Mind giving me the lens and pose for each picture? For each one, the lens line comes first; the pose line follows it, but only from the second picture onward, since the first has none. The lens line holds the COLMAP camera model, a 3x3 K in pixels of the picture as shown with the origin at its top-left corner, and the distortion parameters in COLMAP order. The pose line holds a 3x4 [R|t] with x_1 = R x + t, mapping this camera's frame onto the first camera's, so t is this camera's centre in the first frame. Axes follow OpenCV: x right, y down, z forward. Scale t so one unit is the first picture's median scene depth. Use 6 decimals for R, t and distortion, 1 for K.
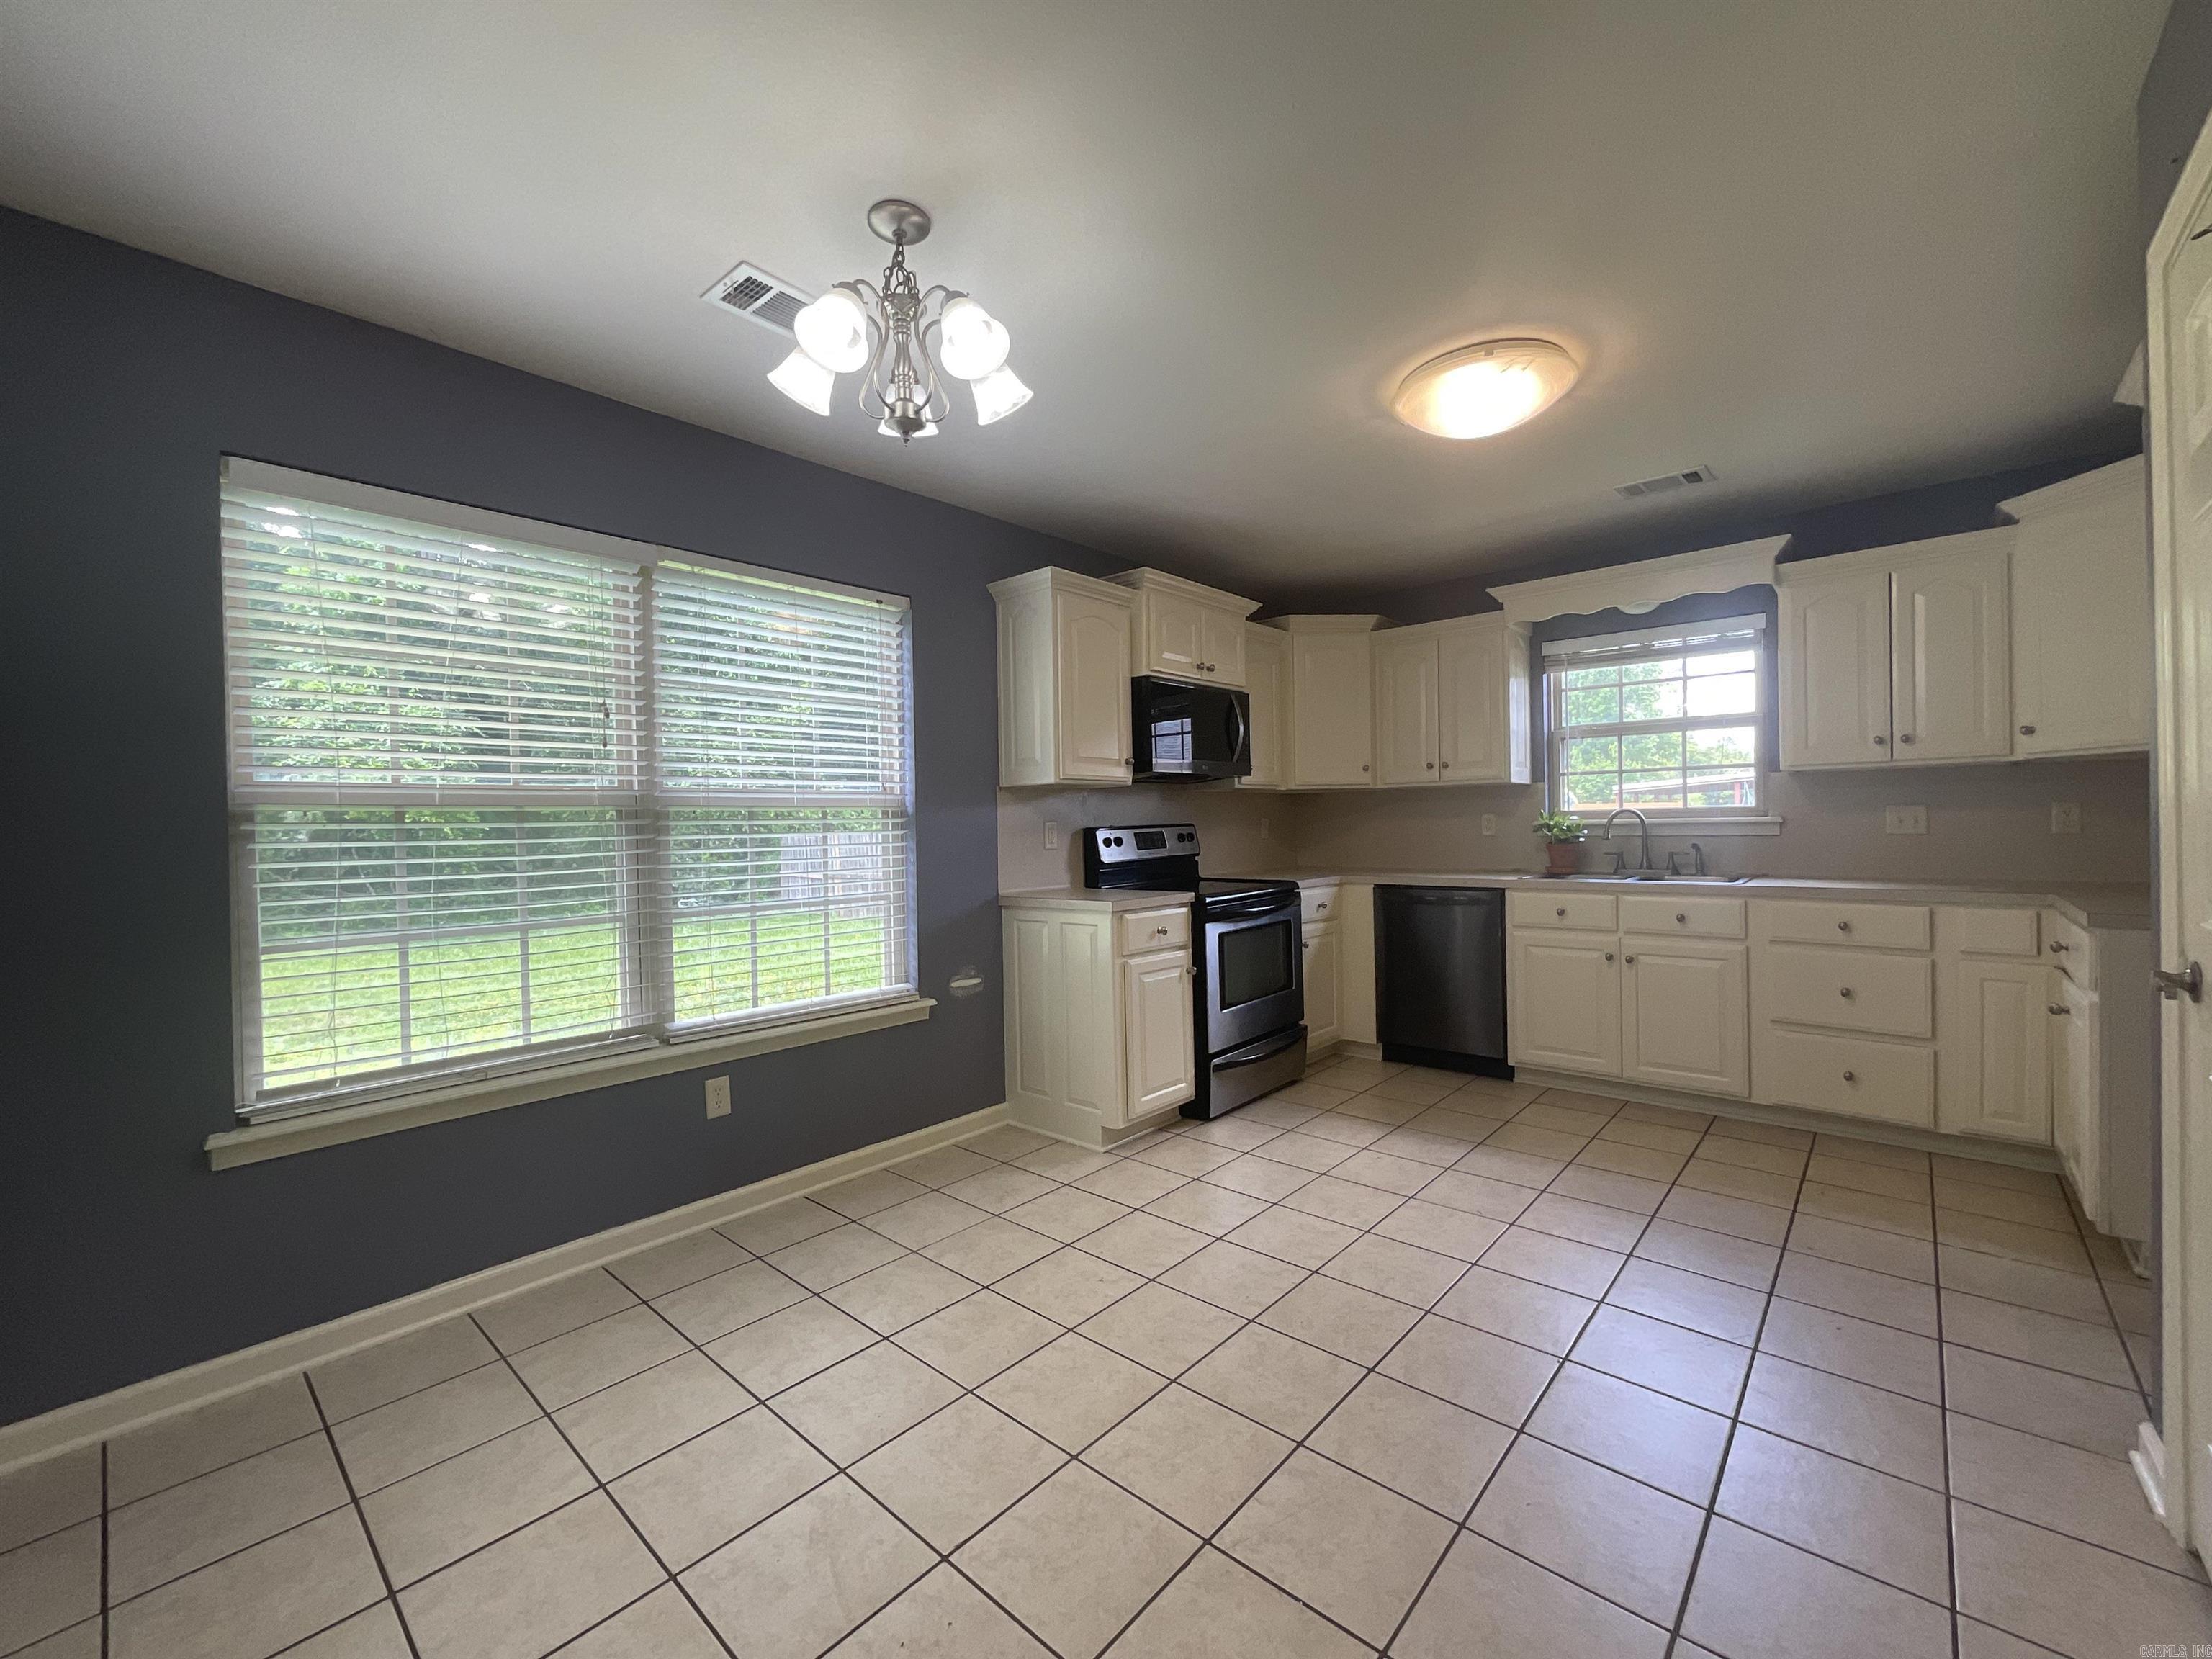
lens RADIAL K [[902.0, 0, 1106.0], [0, 902.0, 829.5], [0, 0, 1]] dist [-0.002469, 0.003990]
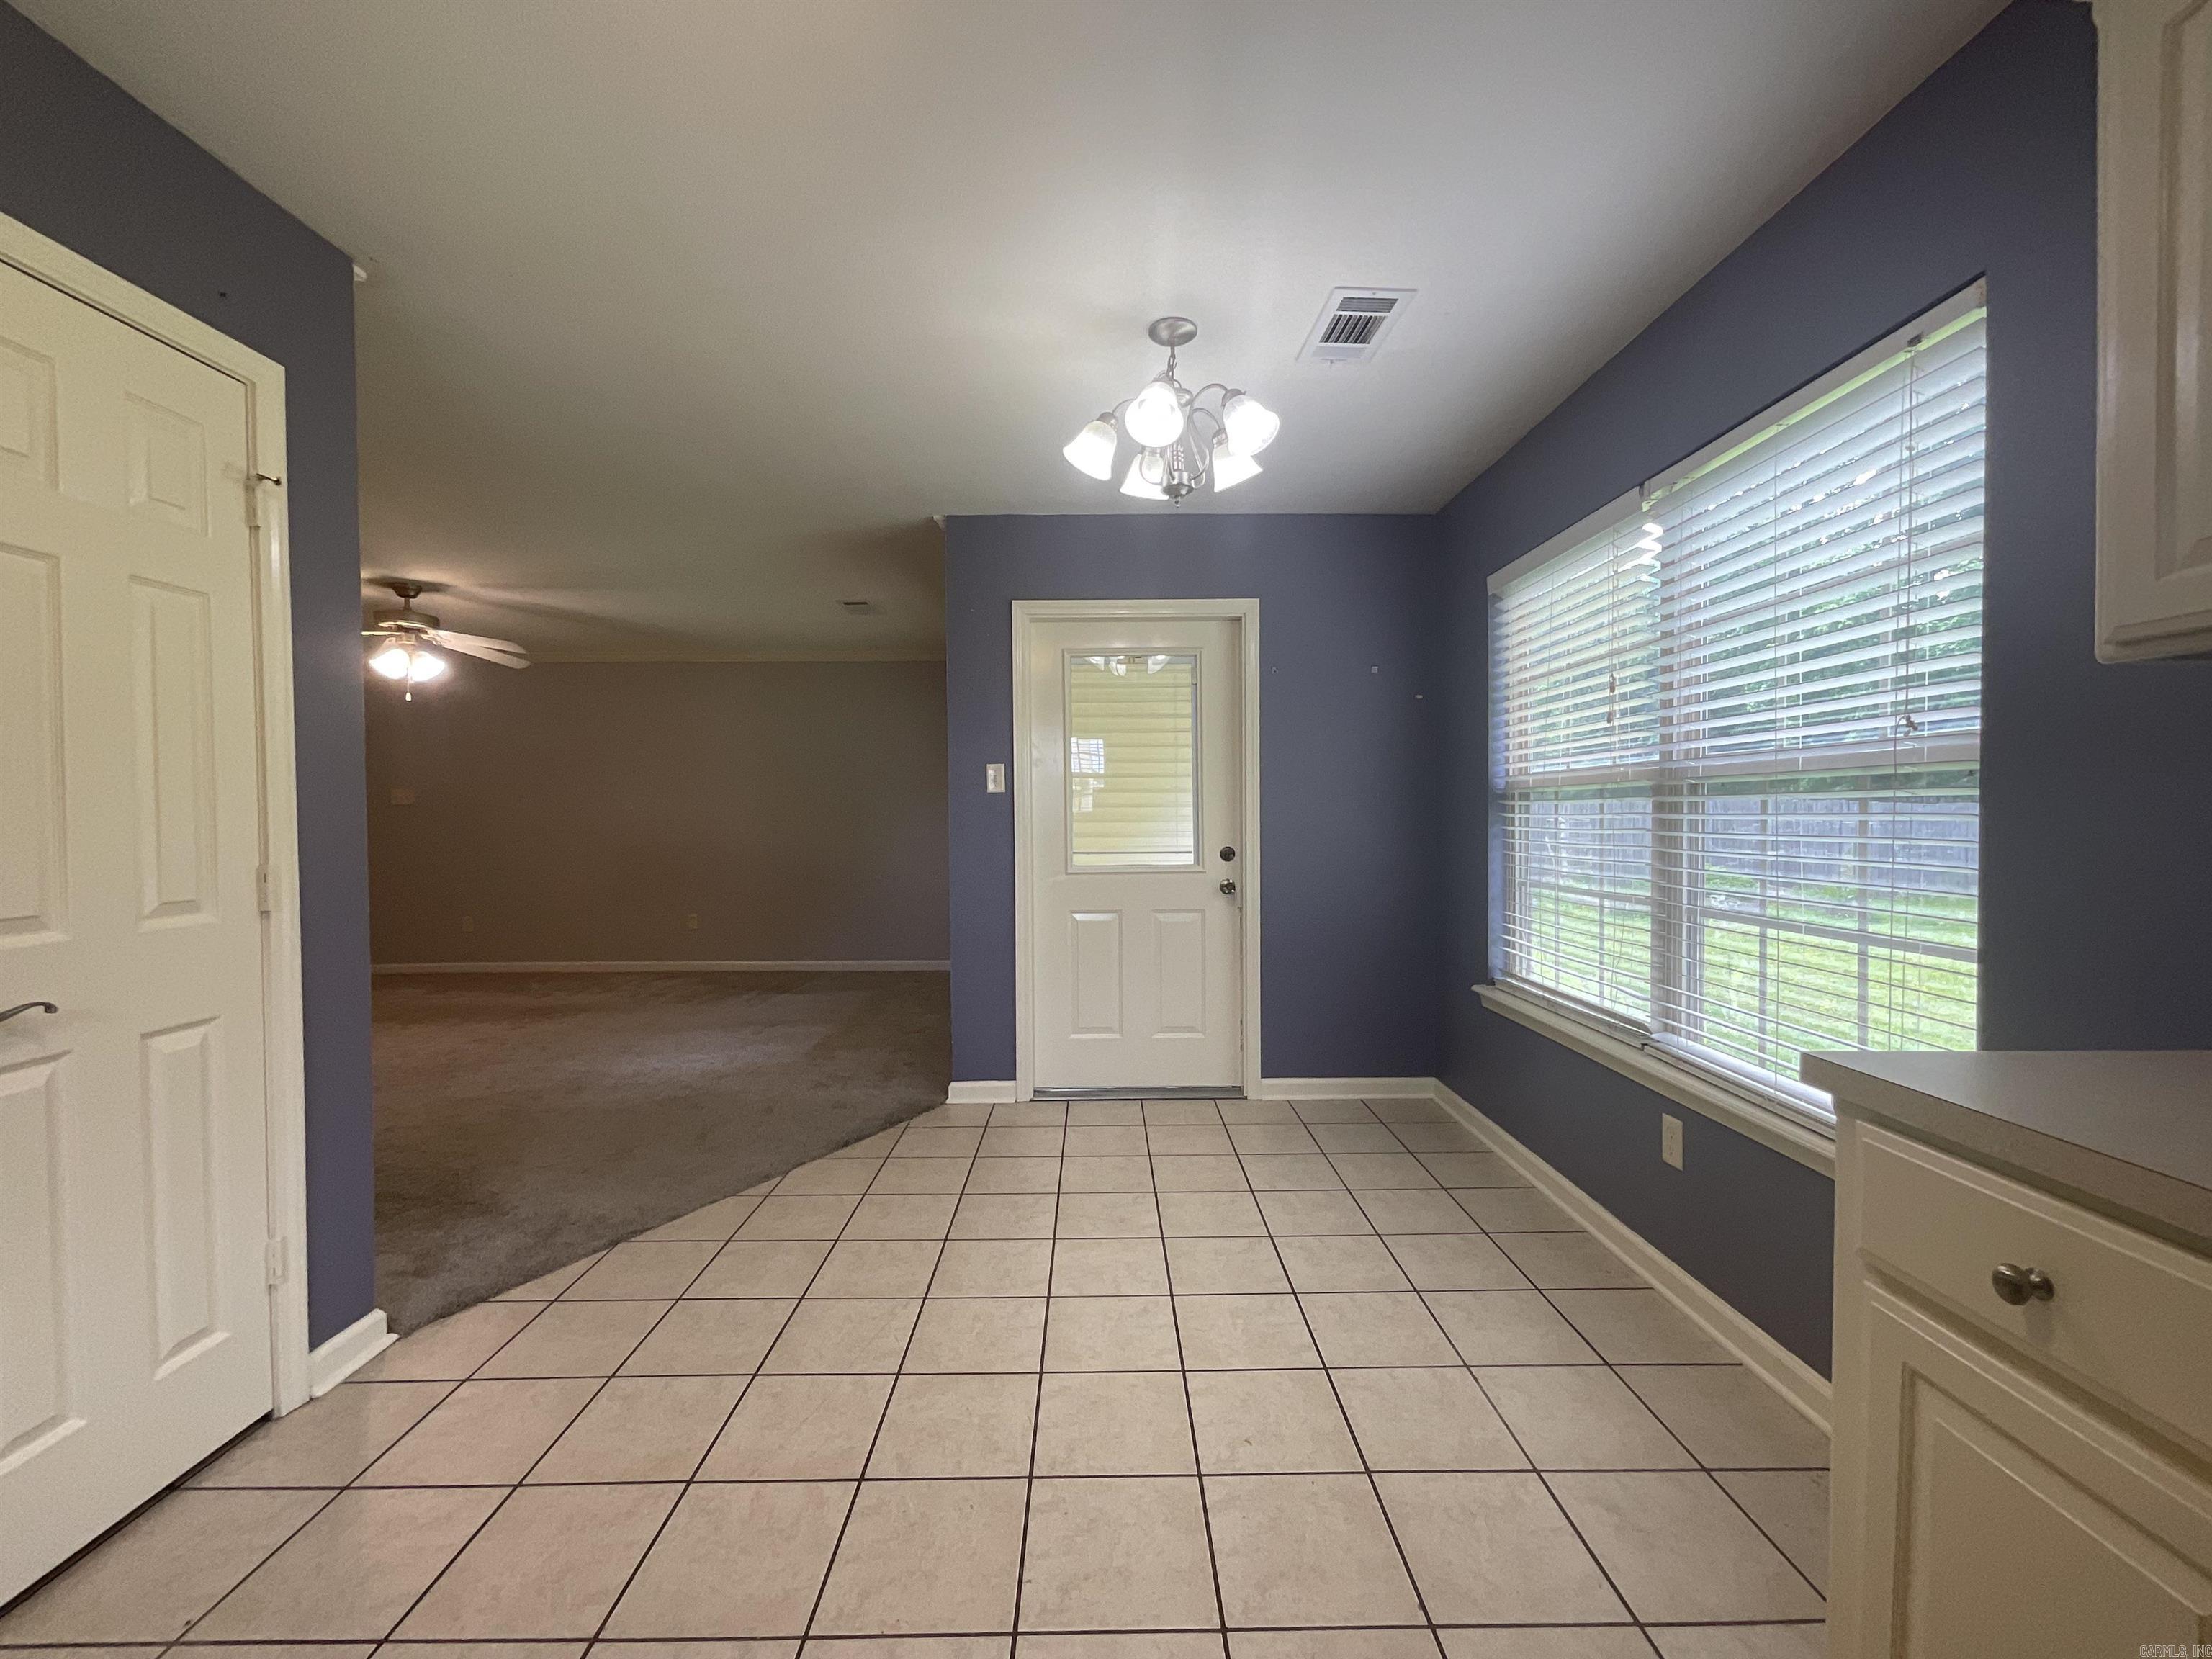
lens RADIAL K [[893.3, 0, 1107.7], [0, 893.3, 831.8], [0, 0, 1]] dist [-0.006773, 0.001218]
pose [[-0.736803, 0.038707, -0.674999, 0.352347], [0.019260, 0.999156, 0.036272, -0.012844], [0.675833, 0.013724, -0.736927, 0.937986]]
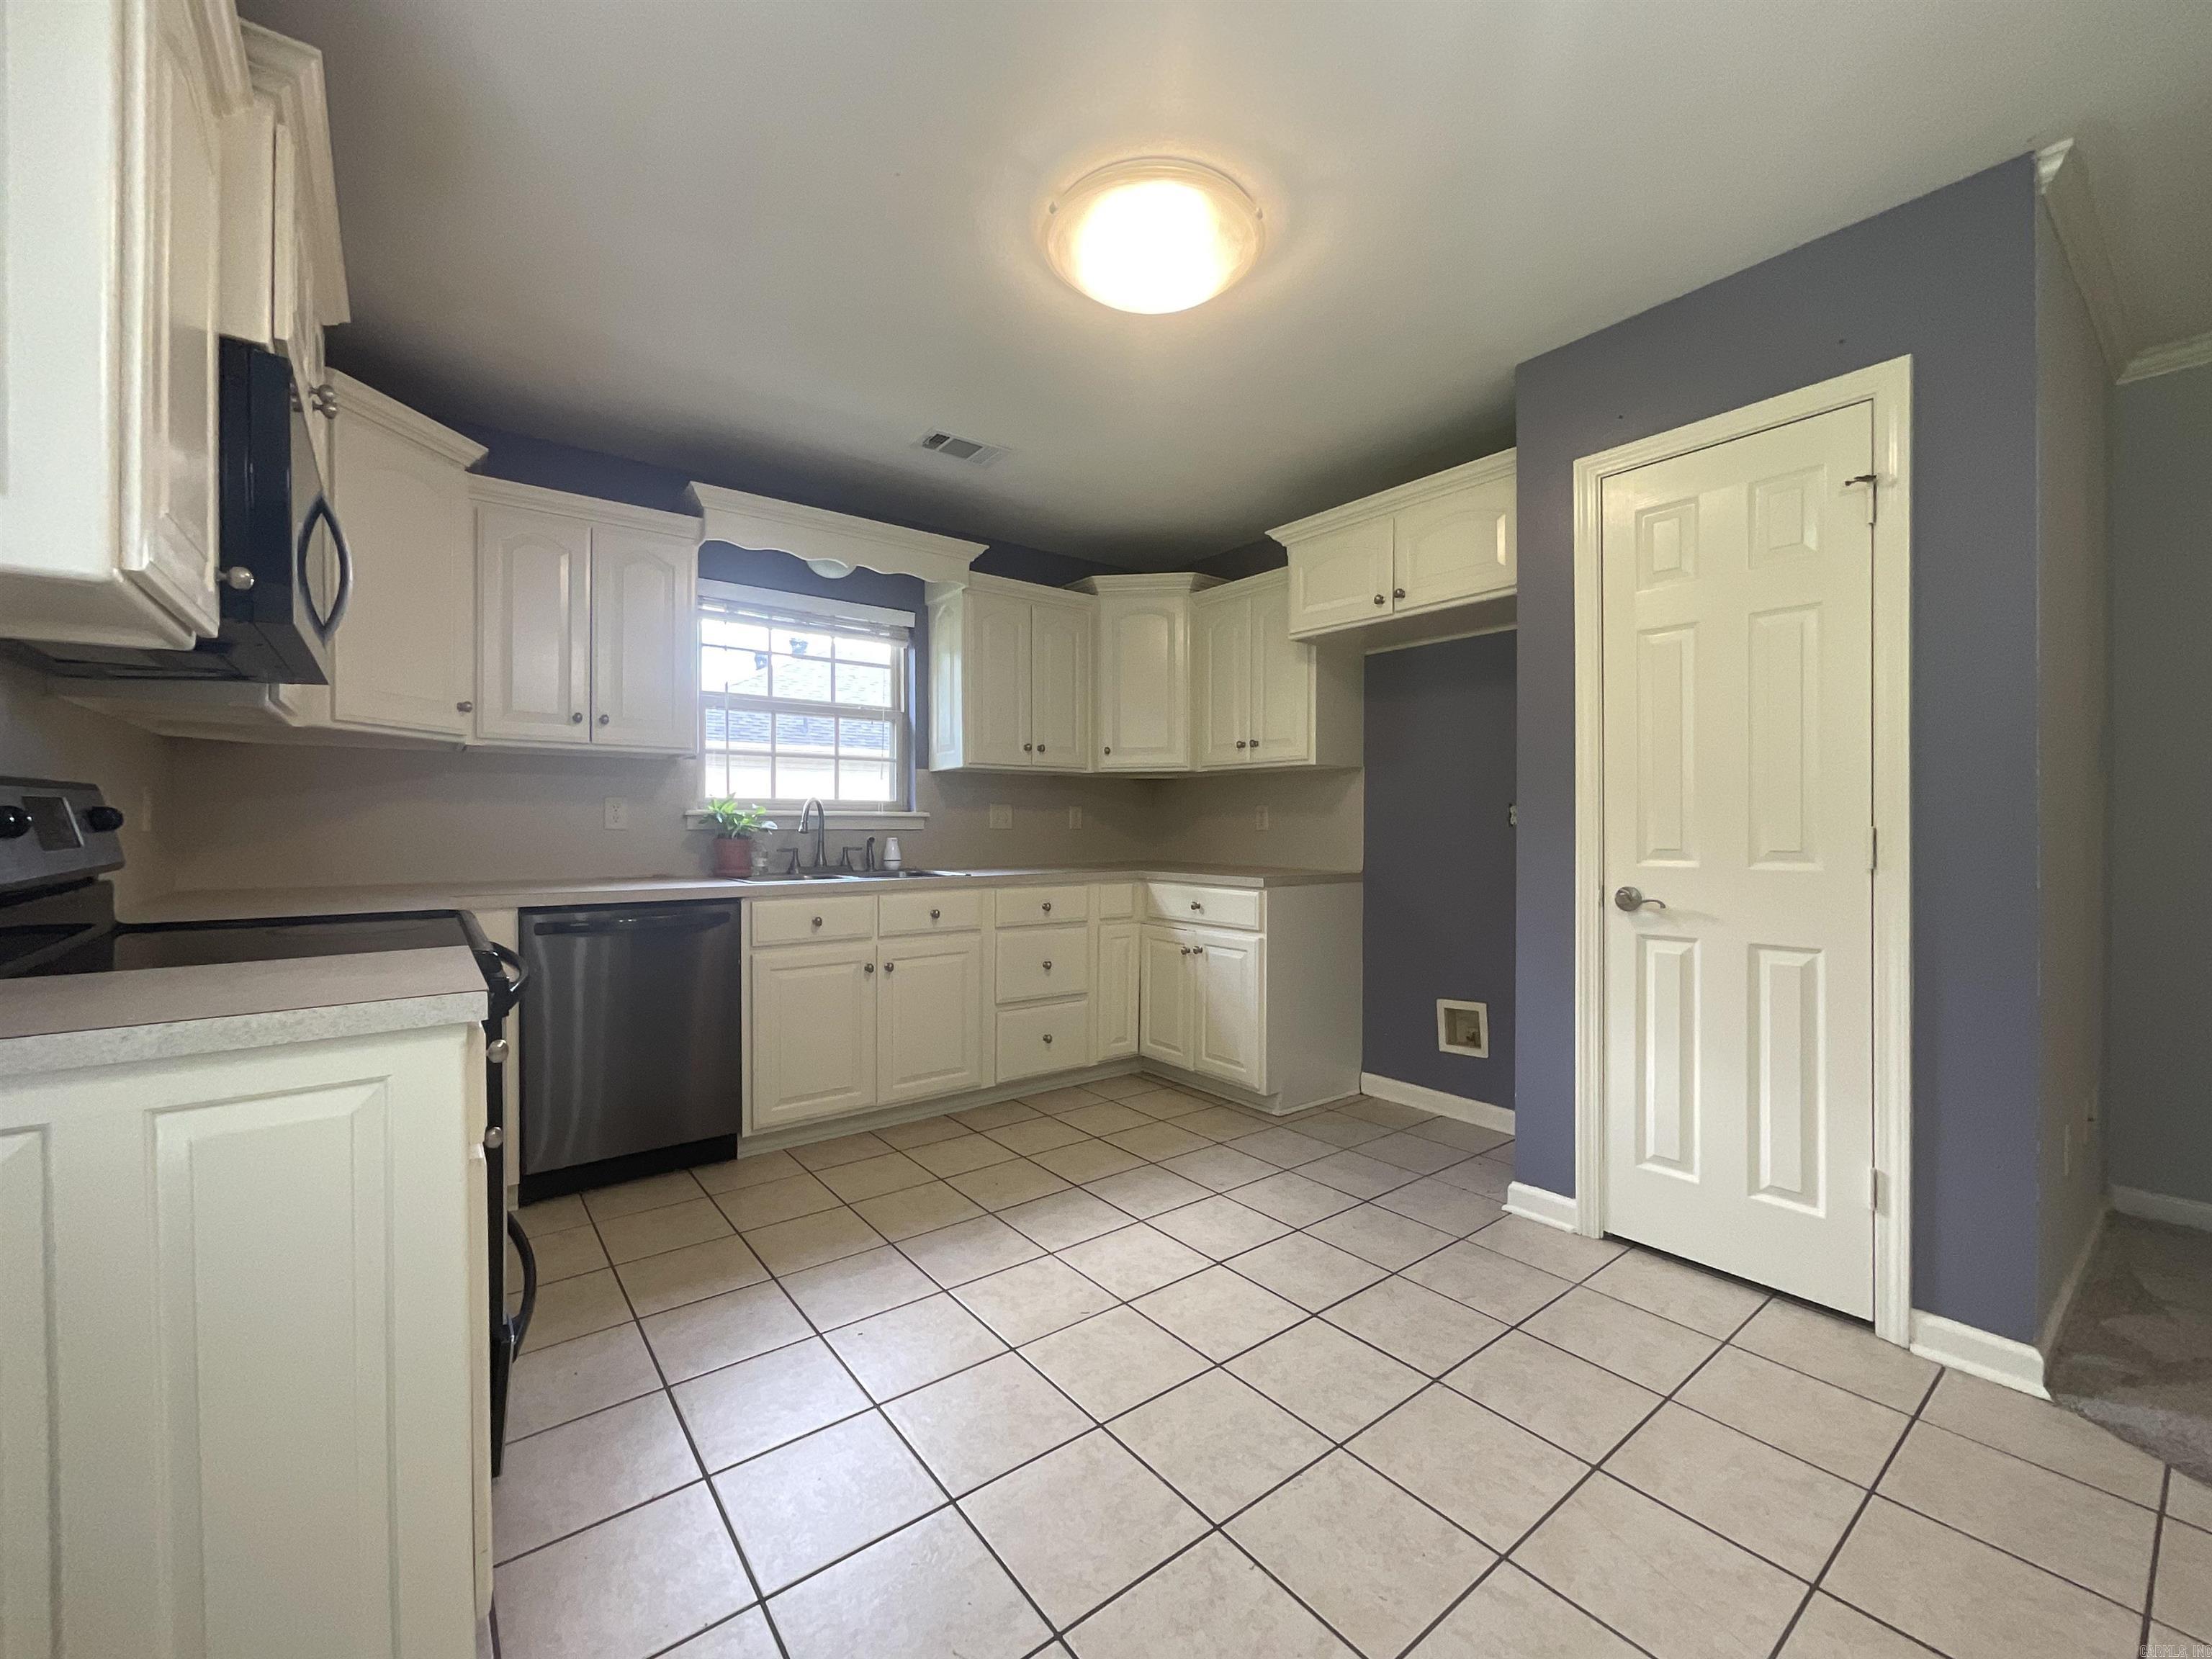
lens RADIAL K [[902.0, 0, 1106.0], [0, 902.0, 829.5], [0, 0, 1]] dist [-0.002469, 0.003990]
pose [[0.181978, 0.014259, 0.983199, -0.247577], [0.000698, 0.999893, -0.014630, 0.022717], [-0.983302, 0.003349, 0.181949, 0.630385]]
